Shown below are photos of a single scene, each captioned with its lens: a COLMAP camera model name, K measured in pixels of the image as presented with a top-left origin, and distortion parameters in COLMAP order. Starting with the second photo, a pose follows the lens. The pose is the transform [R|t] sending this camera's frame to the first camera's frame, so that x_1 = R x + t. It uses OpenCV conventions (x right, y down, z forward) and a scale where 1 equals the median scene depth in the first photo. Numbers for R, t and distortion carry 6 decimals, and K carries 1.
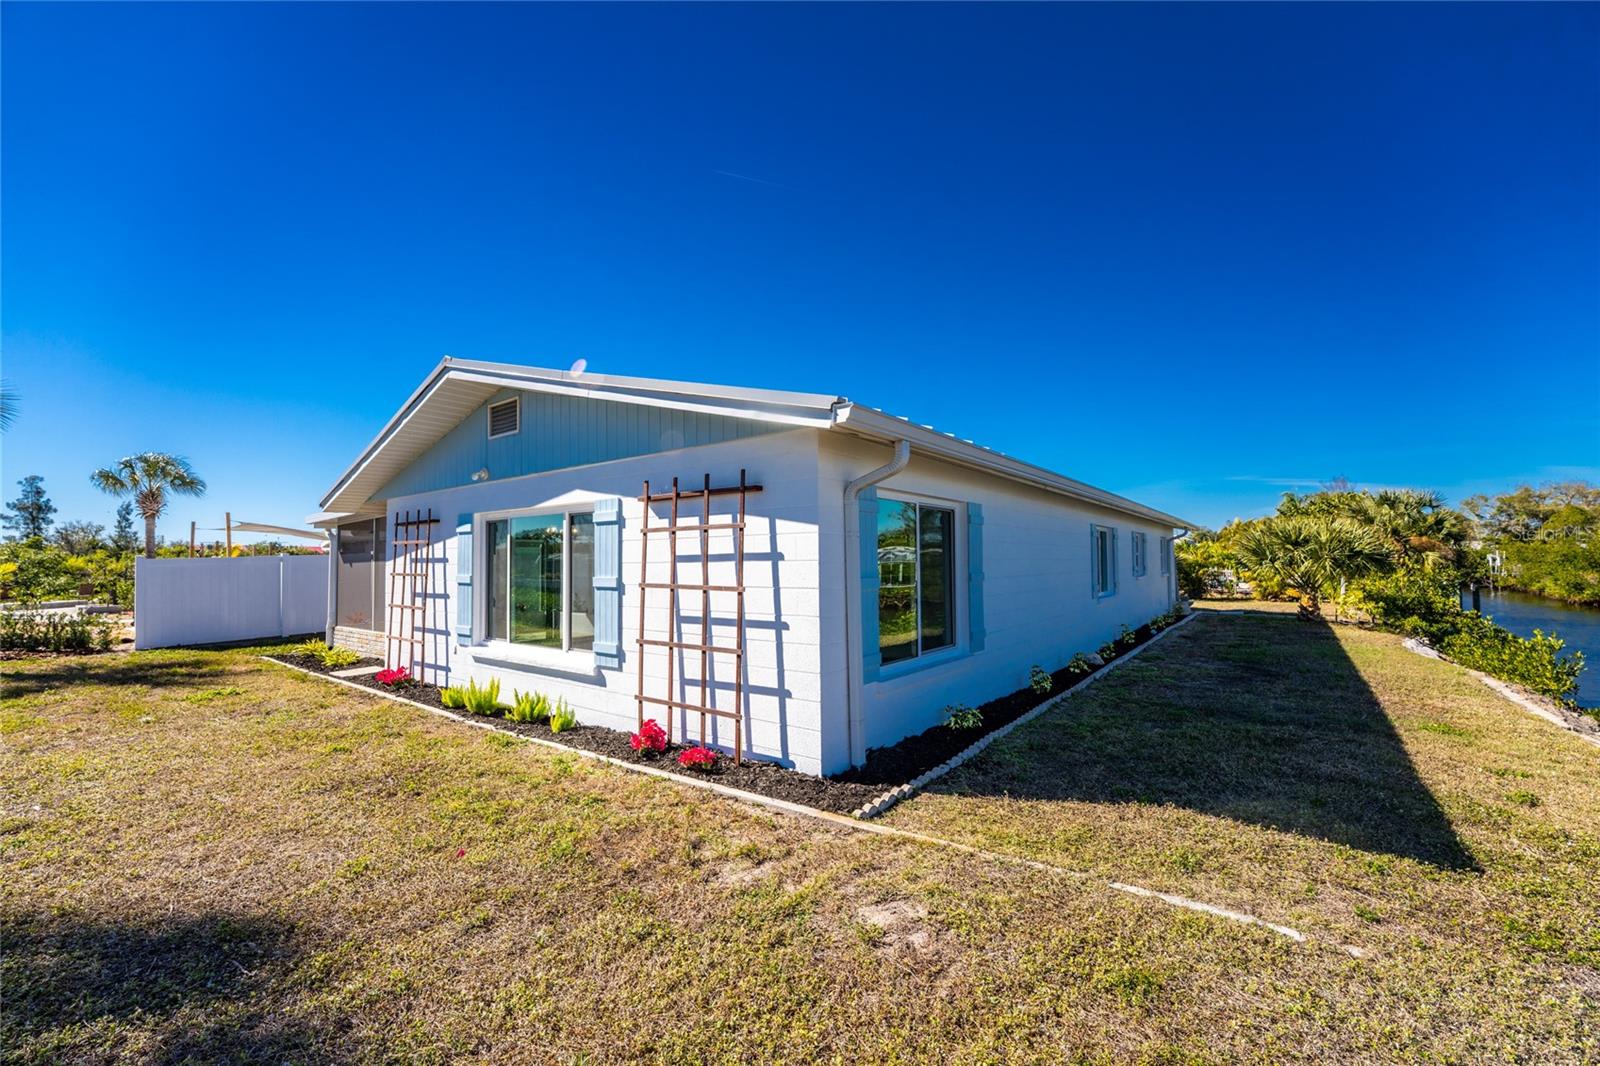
lens RADIAL K [[651.8, 0, 788.2], [0, 651.8, 545.0], [0, 0, 1]] dist [0.001330, -0.000201]
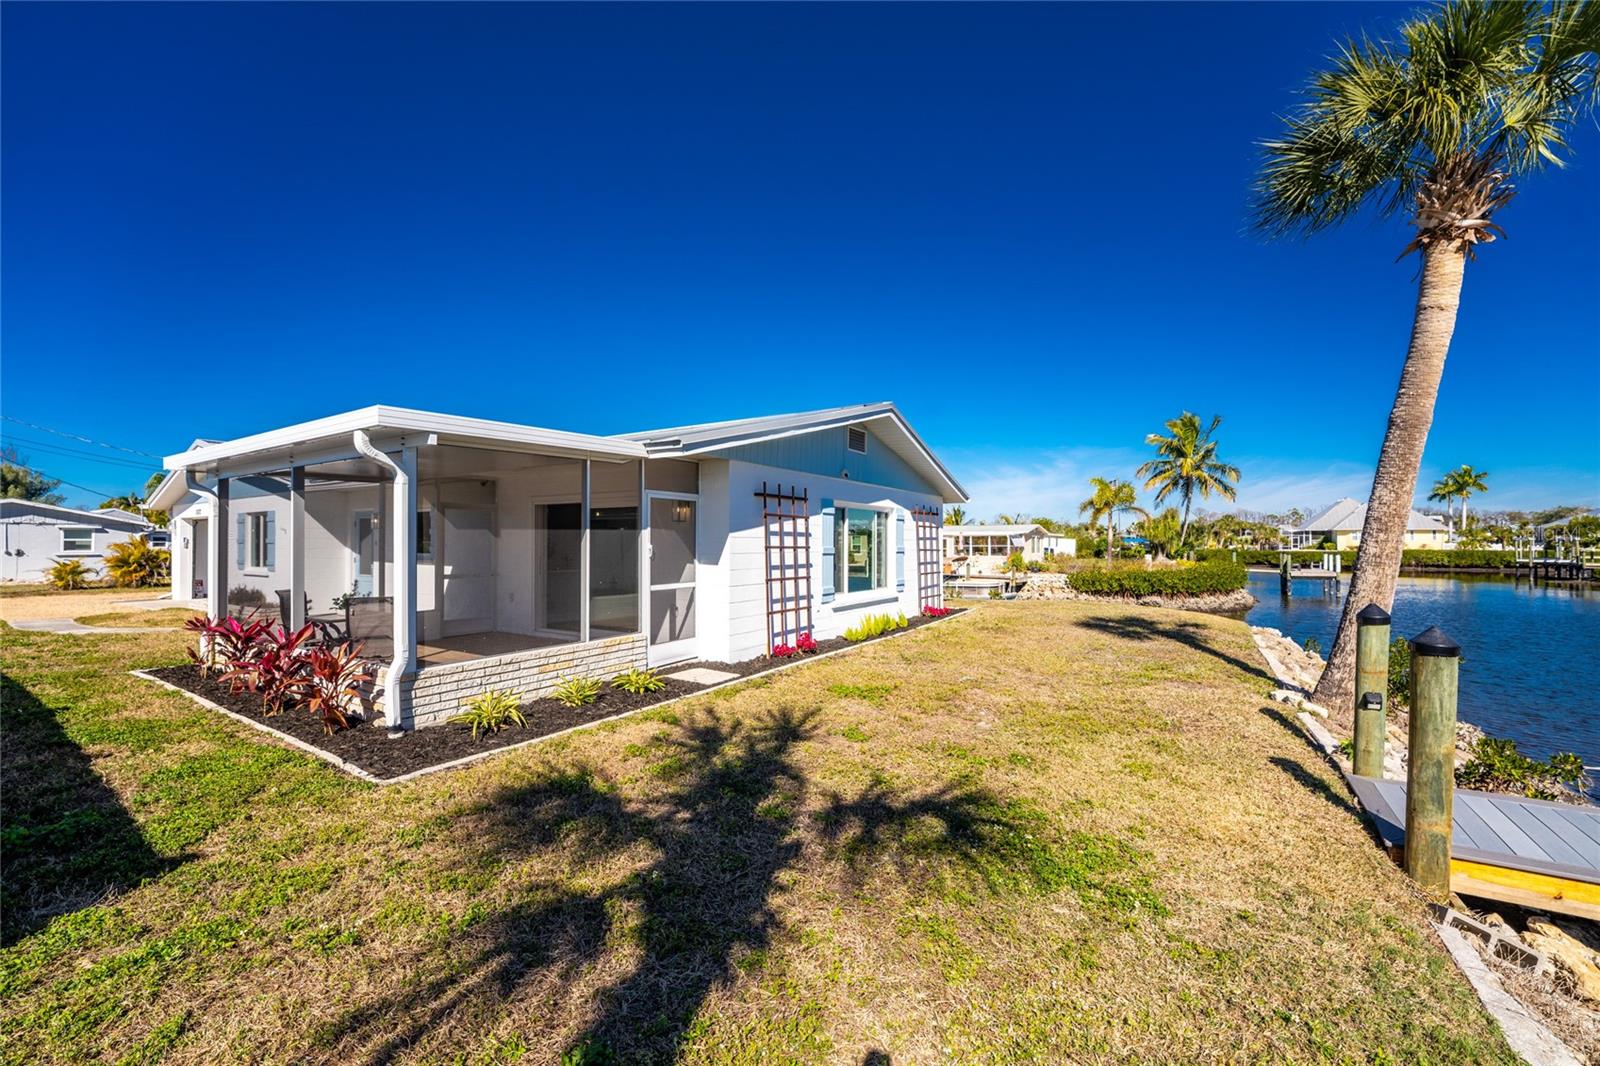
lens RADIAL K [[651.8, 0, 788.2], [0, 651.8, 545.0], [0, 0, 1]] dist [0.001330, -0.000201]
pose [[-0.106797, -0.008906, 0.994241, -1.815206], [-0.046387, 0.998916, 0.003965, 0.041662], [-0.993198, -0.045696, -0.107094, 1.255755]]
